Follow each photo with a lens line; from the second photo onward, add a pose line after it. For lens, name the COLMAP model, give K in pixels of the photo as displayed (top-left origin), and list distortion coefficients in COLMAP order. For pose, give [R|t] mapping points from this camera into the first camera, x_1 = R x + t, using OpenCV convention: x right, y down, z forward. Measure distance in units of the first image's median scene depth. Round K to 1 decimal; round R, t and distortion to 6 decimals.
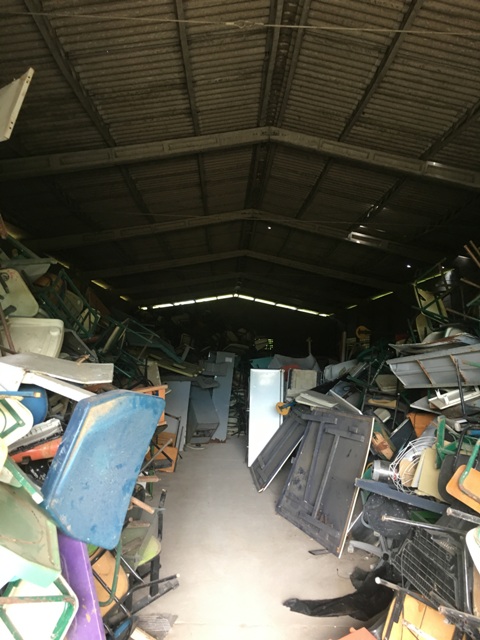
lens RADIAL K [[542.3, 0, 238.8], [0, 542.3, 318.4], [0, 0, 1]] dist [0.069539, -0.079726]
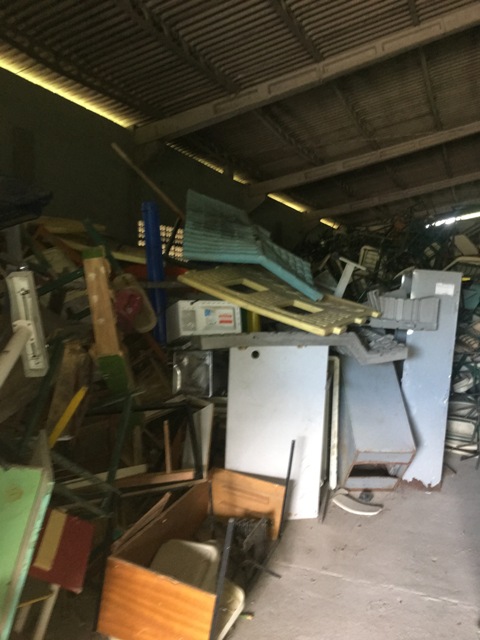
lens RADIAL K [[542.3, 0, 241.2], [0, 542.3, 316.5], [0, 0, 1]] dist [0.069539, -0.079726]
pose [[0.906058, -0.004980, -0.423124, 0.022259], [0.046585, 0.995027, 0.088044, 0.078748], [0.420582, -0.099484, 0.901784, 0.841078]]
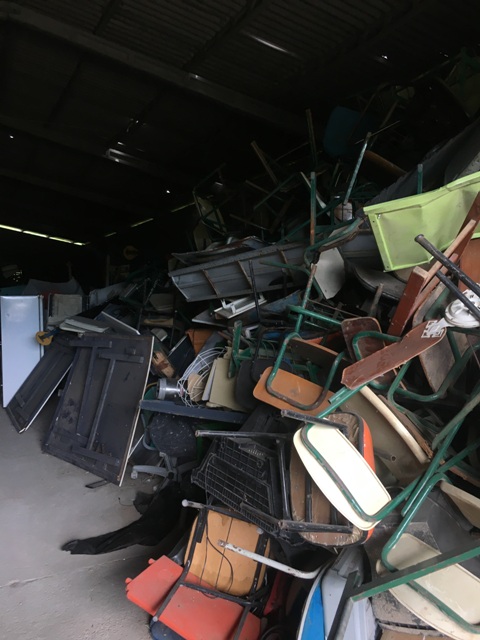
lens RADIAL K [[542.3, 0, 241.1], [0, 542.3, 320.5], [0, 0, 1]] dist [0.069539, -0.079726]
pose [[0.902094, -0.053501, 0.428211, -0.012835], [-0.001054, 0.992009, 0.126162, 0.035423], [-0.431539, -0.114261, 0.894829, 0.099725]]
